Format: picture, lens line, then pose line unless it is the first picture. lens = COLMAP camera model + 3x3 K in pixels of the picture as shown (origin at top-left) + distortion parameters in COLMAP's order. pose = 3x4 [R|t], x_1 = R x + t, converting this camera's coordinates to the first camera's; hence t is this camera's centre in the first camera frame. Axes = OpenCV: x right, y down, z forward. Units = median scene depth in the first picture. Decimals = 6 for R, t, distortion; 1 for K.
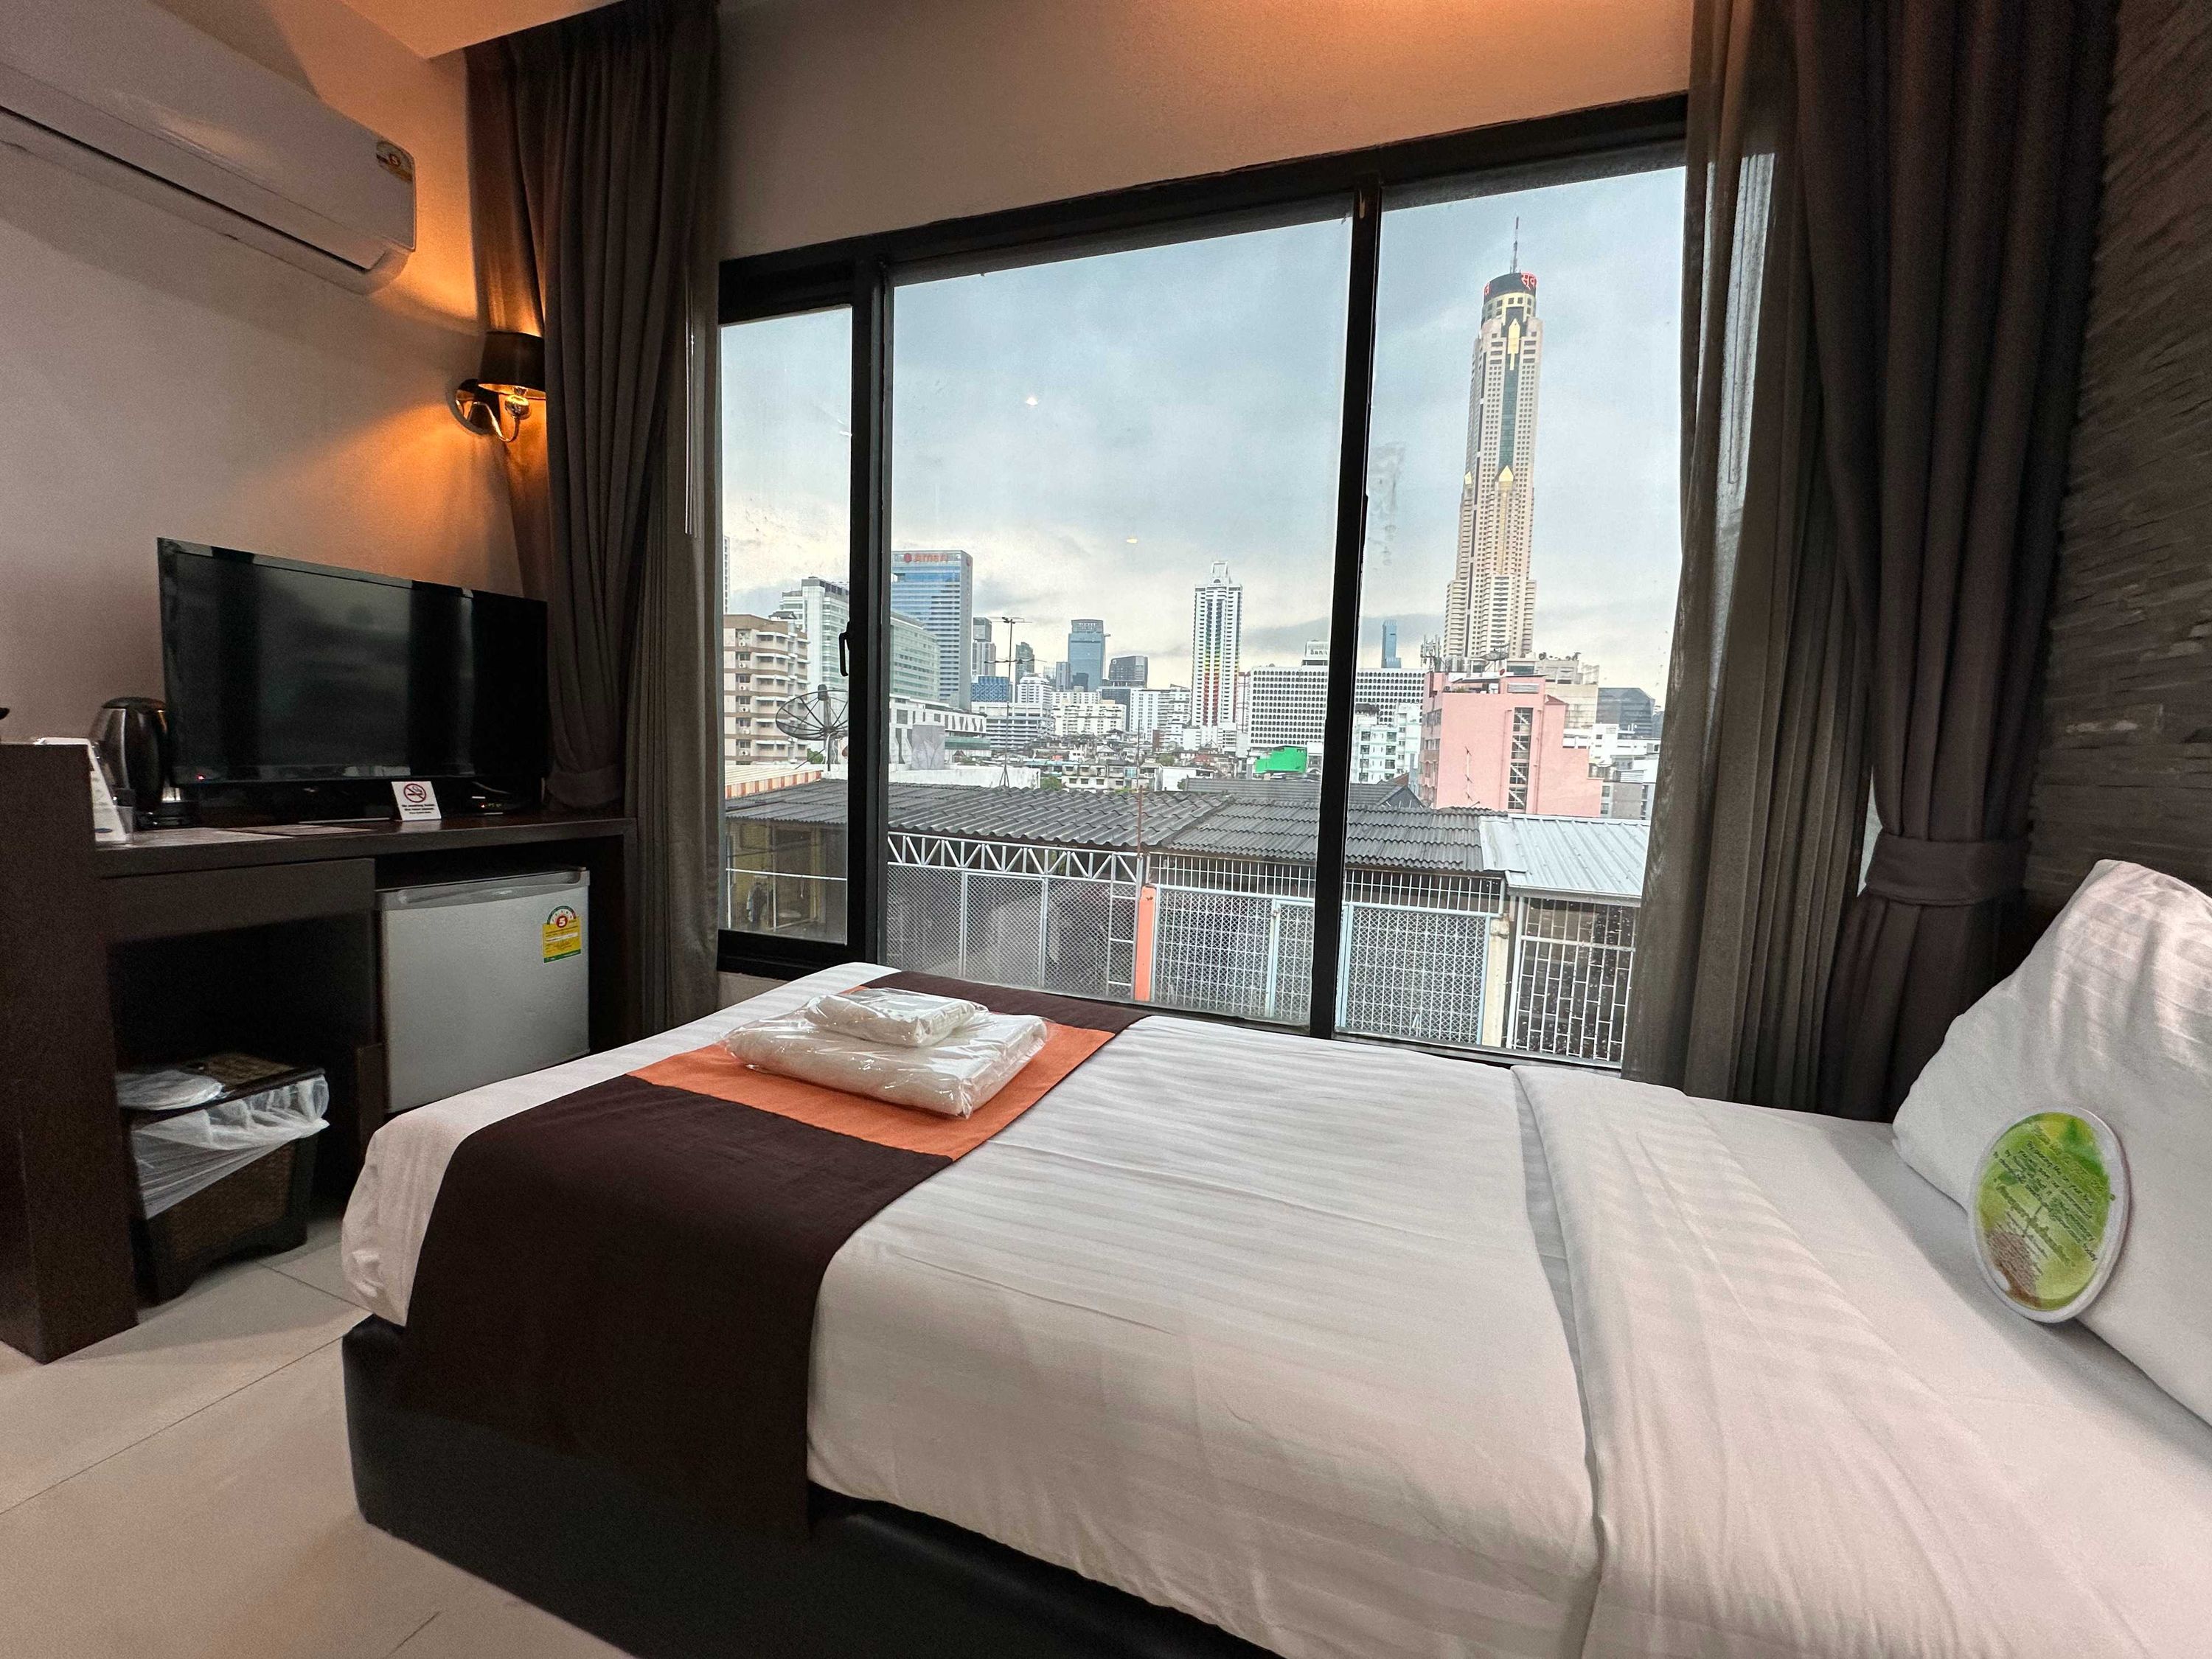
lens RADIAL K [[884.3, 0, 1104.3], [0, 884.3, 827.9], [0, 0, 1]] dist [-0.004177, 0.000275]
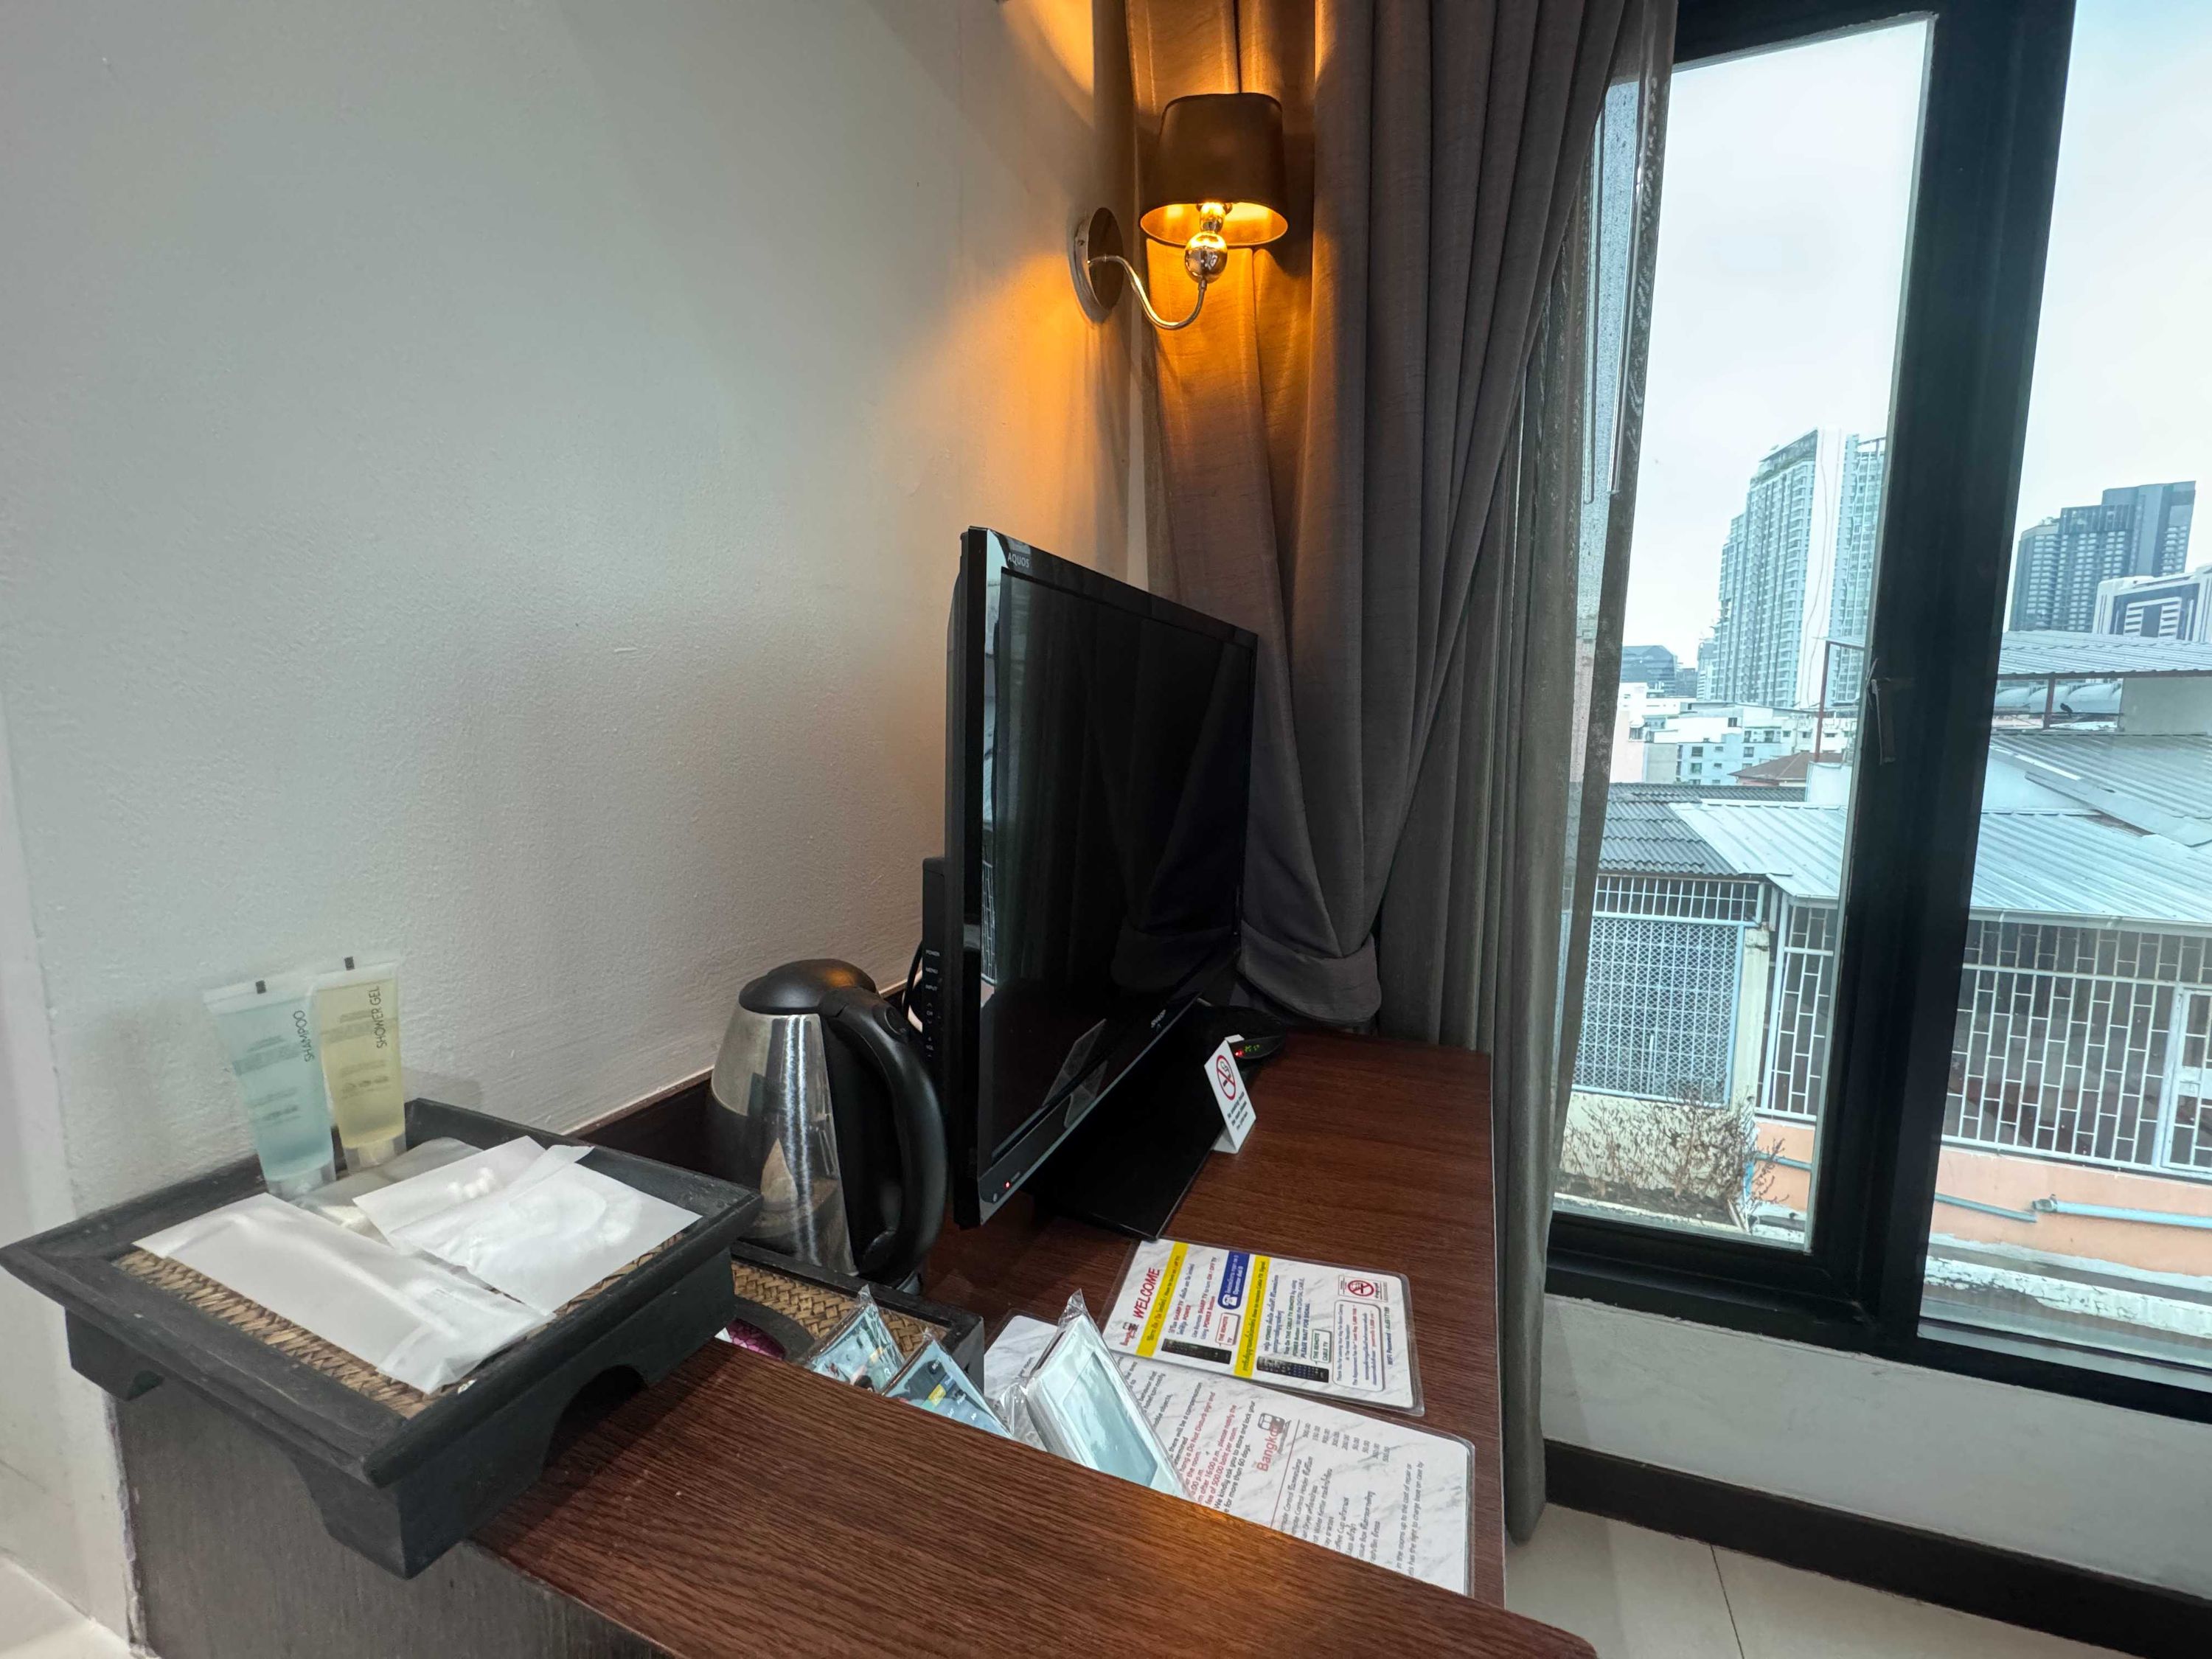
lens RADIAL K [[882.4, 0, 1104.5], [0, 882.4, 829.0], [0, 0, 1]] dist [-0.002229, -0.000326]
pose [[0.999450, -0.026927, -0.019373, -0.743500], [0.027500, 0.999172, 0.029981, -0.163314], [0.018549, -0.030497, 0.999363, 0.486323]]
